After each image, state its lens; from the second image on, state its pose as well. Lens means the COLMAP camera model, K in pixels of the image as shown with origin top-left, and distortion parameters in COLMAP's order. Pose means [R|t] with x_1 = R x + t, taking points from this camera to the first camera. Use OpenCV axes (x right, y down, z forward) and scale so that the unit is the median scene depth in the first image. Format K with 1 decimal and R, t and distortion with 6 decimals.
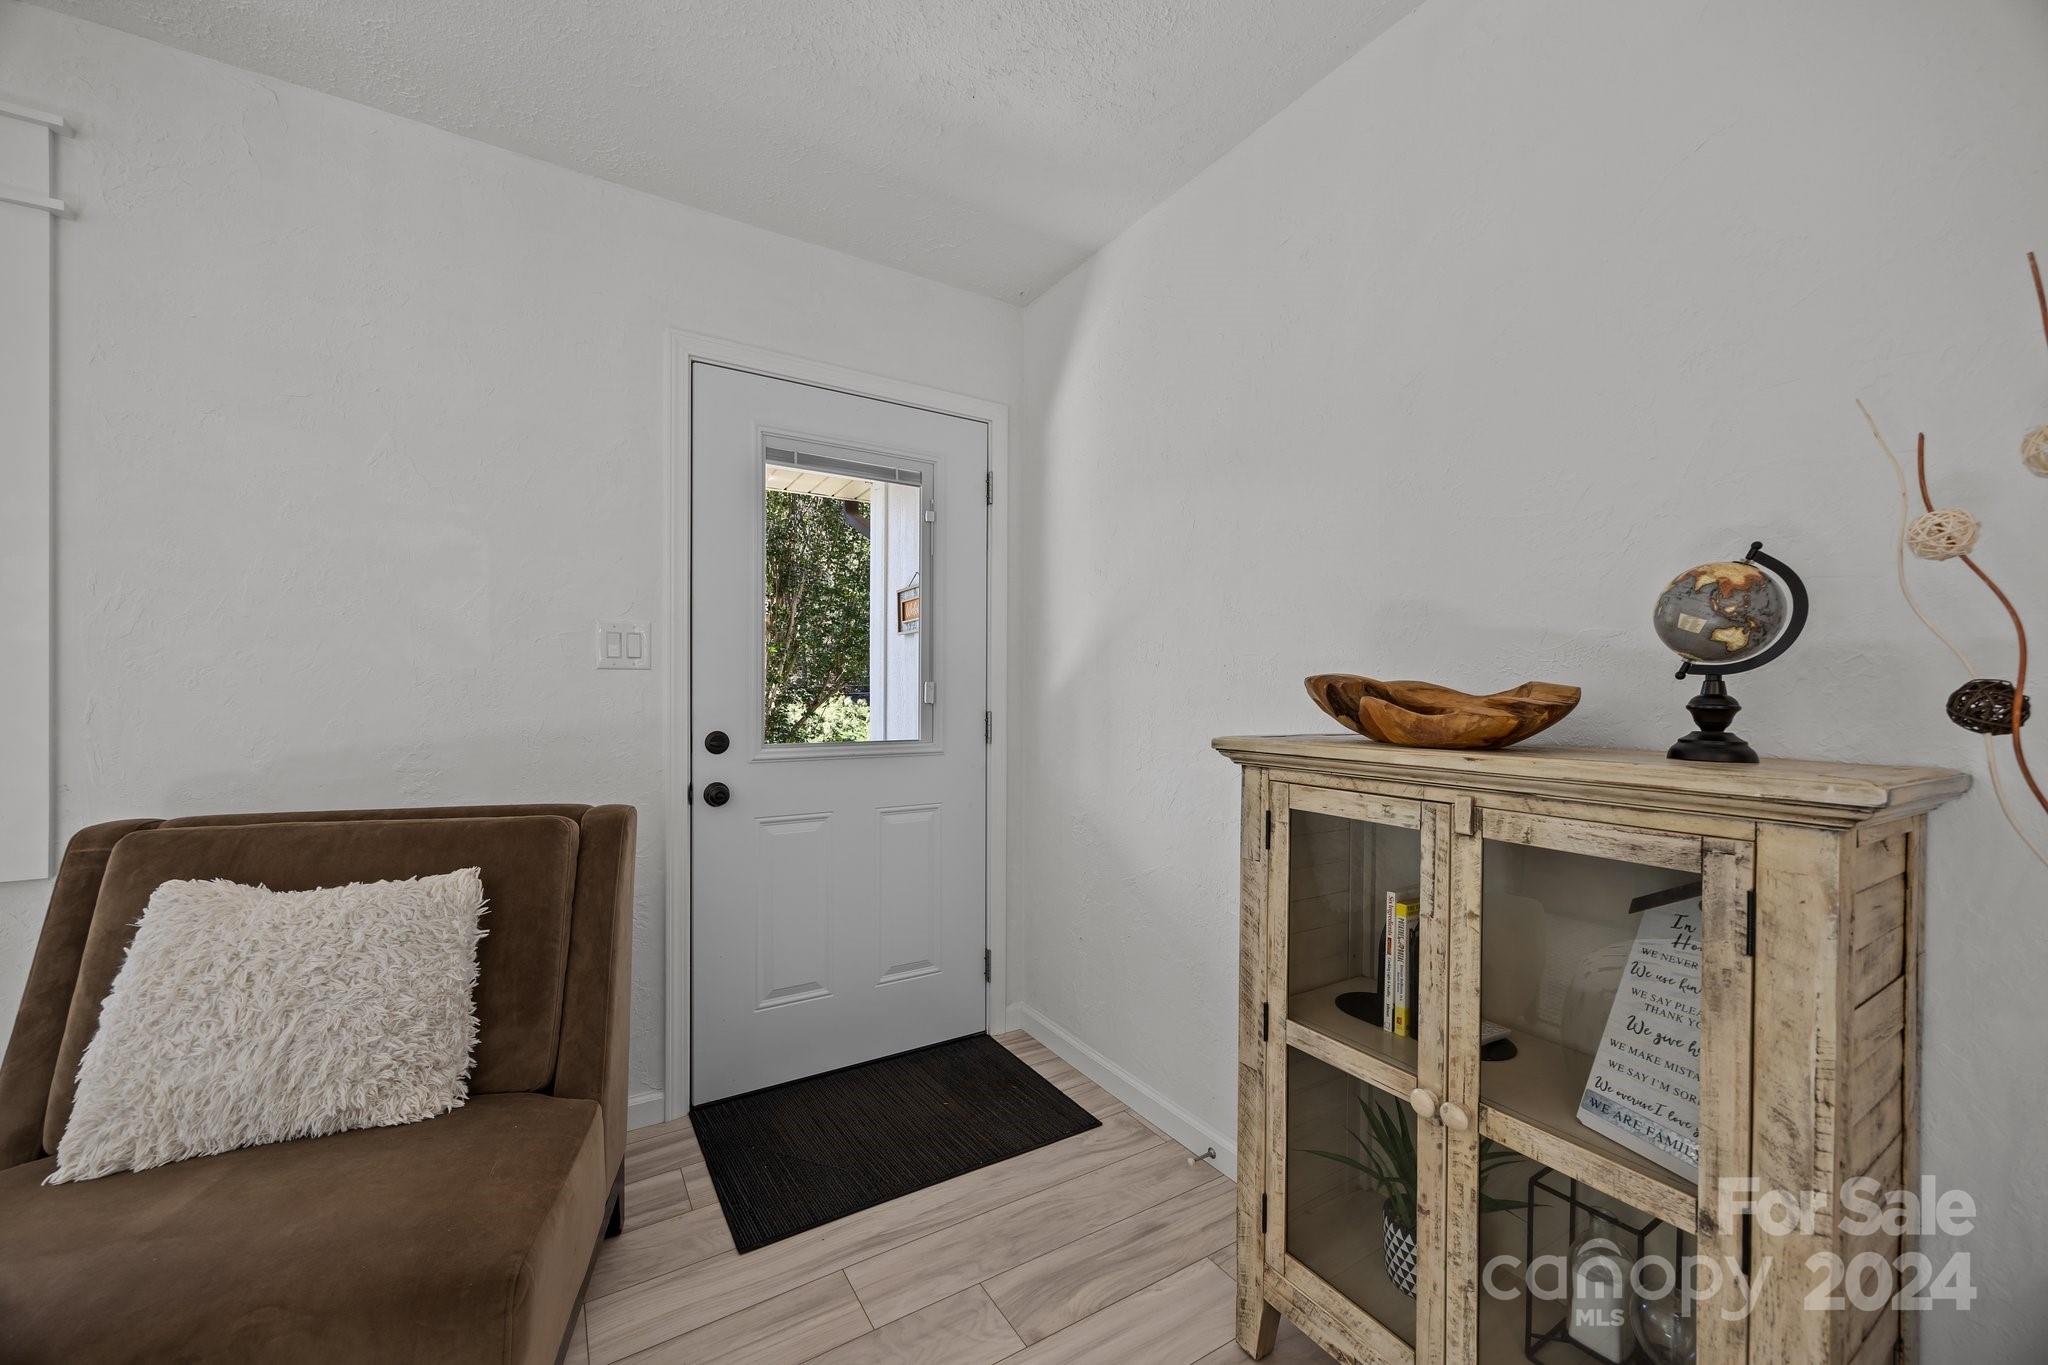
lens RADIAL K [[784.9, 0, 1026.3], [0, 784.9, 690.3], [0, 0, 1]] dist [0.000438, -0.000075]
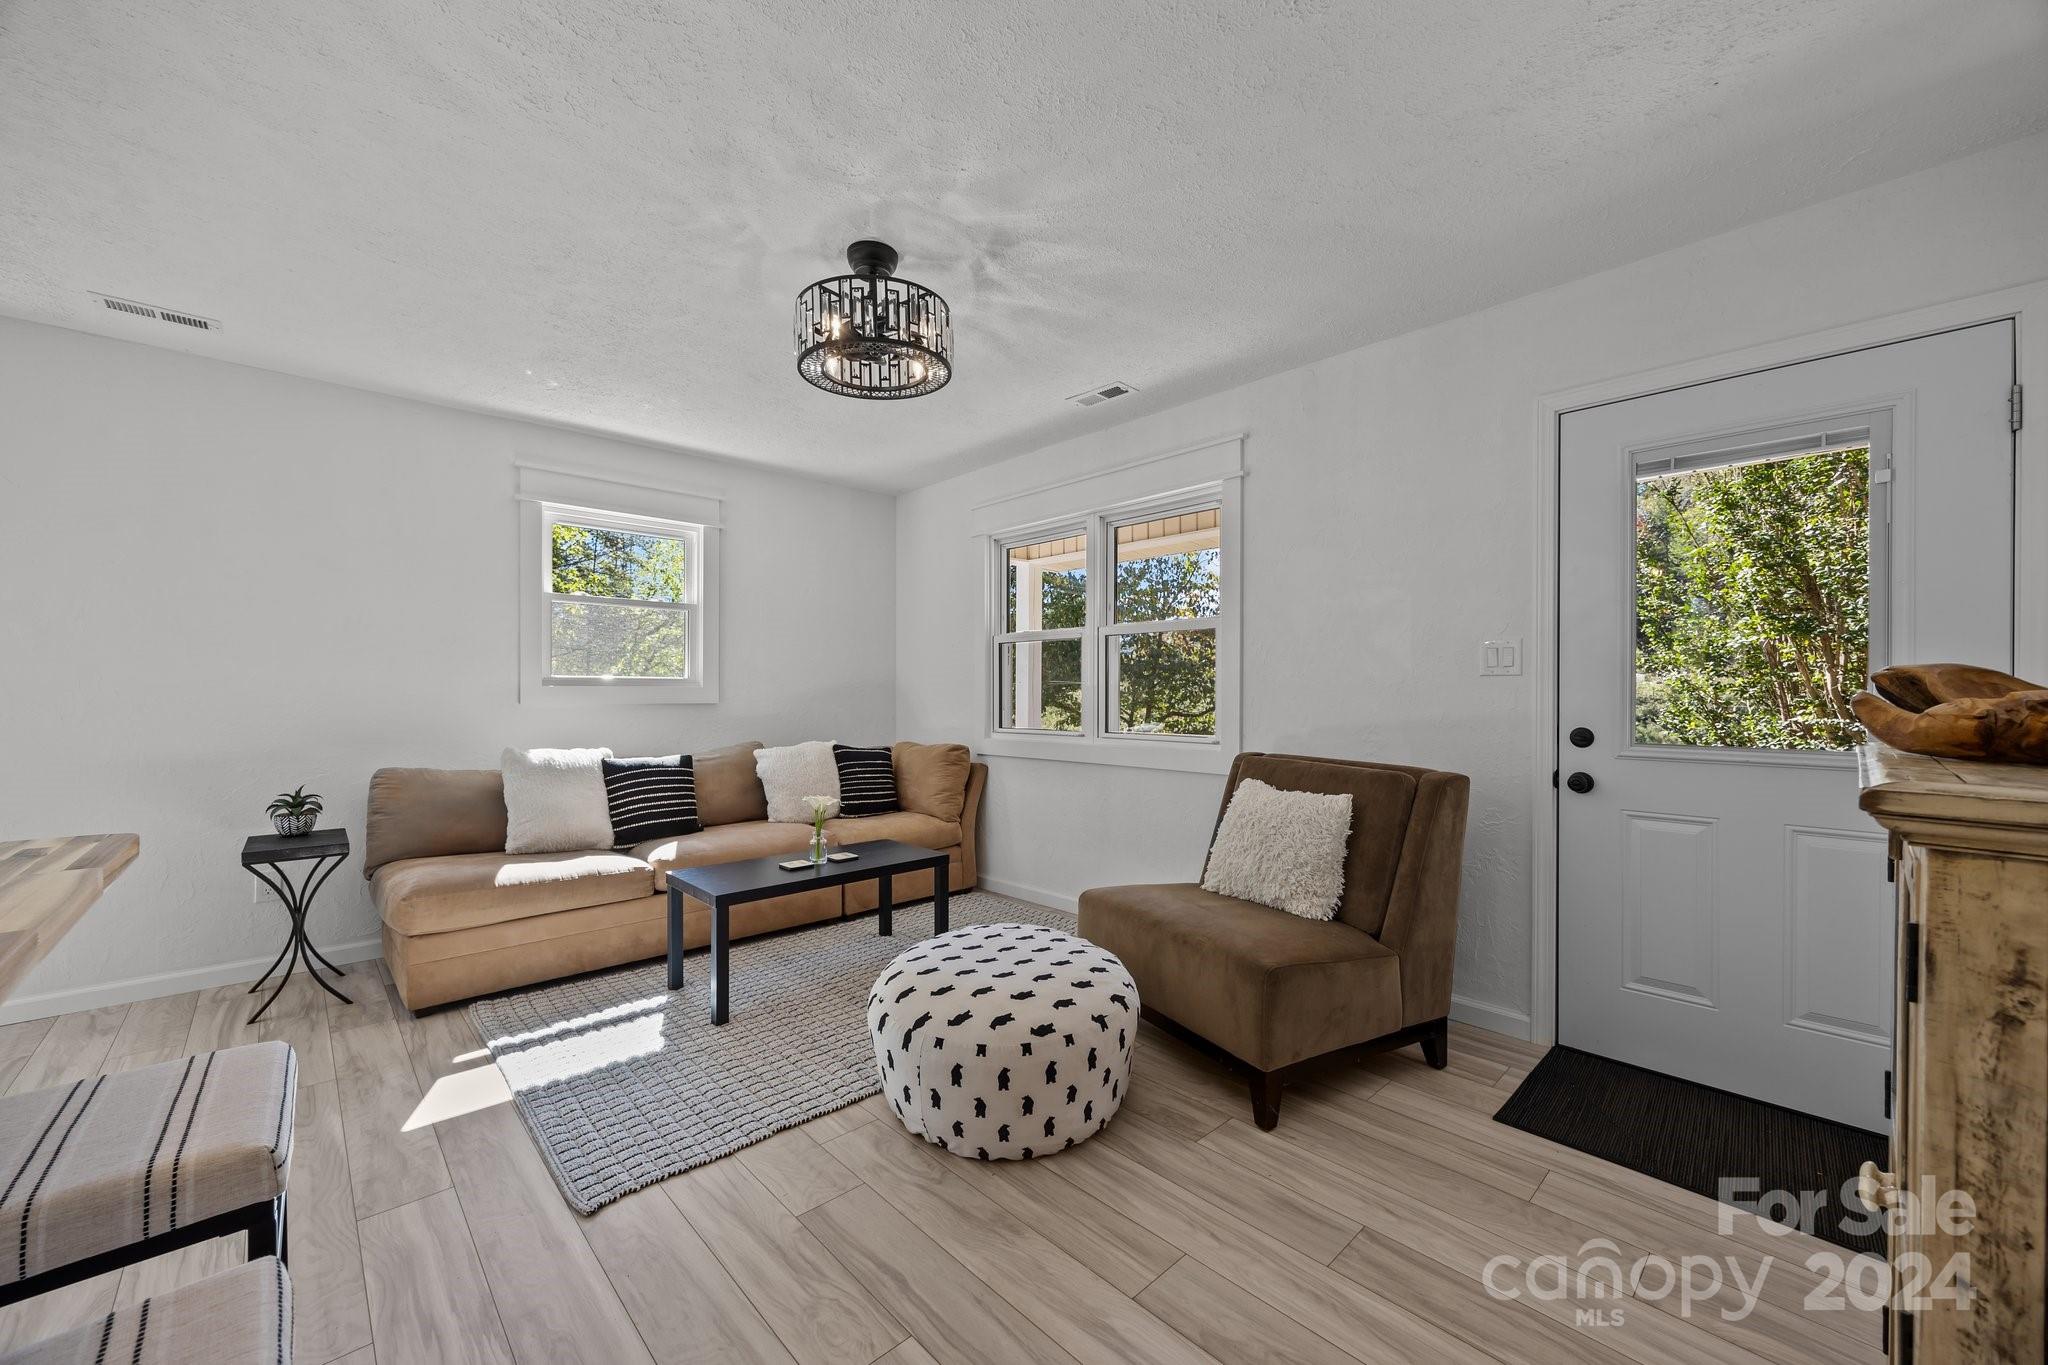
lens RADIAL K [[784.9, 0, 1026.3], [0, 784.9, 690.3], [0, 0, 1]] dist [0.000438, -0.000075]
pose [[0.198346, -0.005224, -0.980118, 0.756964], [-0.005951, 0.999961, -0.006534, 0.013301], [0.980114, 0.007129, 0.198307, -0.030305]]
